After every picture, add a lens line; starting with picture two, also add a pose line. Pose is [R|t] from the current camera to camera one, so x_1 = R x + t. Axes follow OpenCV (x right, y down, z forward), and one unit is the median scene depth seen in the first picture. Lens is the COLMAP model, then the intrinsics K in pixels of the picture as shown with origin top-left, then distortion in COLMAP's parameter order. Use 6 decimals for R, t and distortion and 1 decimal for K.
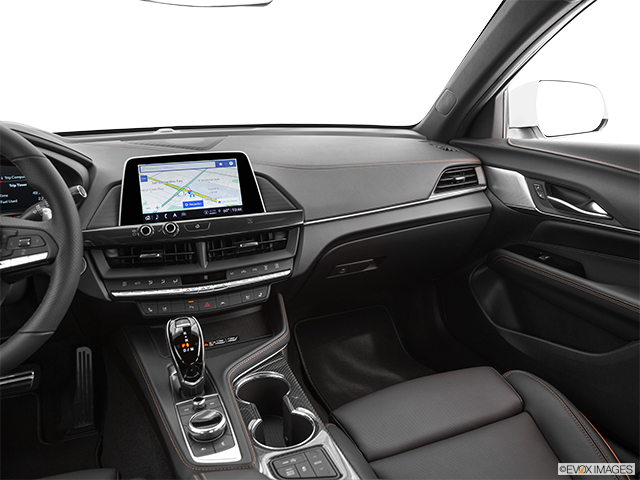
lens RADIAL K [[523.2, 0, 346.3], [0, 523.2, 242.4], [0, 0, 1]] dist [-0.090204, 0.040052]
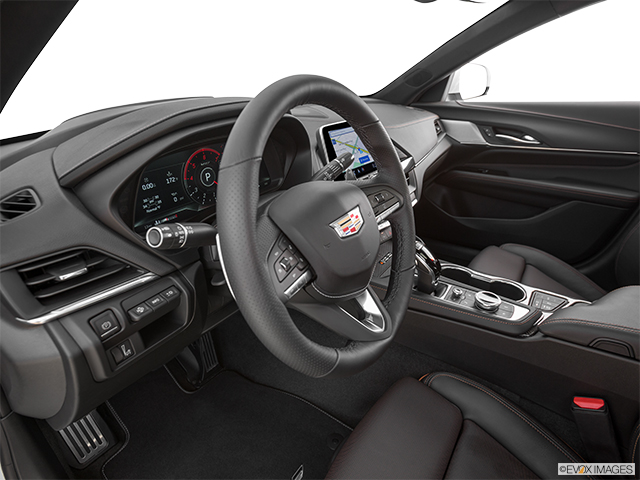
lens RADIAL K [[351.2, 0, 309.9], [0, 351.2, 240.0], [0, 0, 1]] dist [-0.040333, 0.000499]
pose [[0.865879, -0.218861, 0.449836, -0.814094], [0.142640, 0.969905, 0.197327, -0.069224], [-0.479486, -0.106697, 0.871039, 0.266388]]
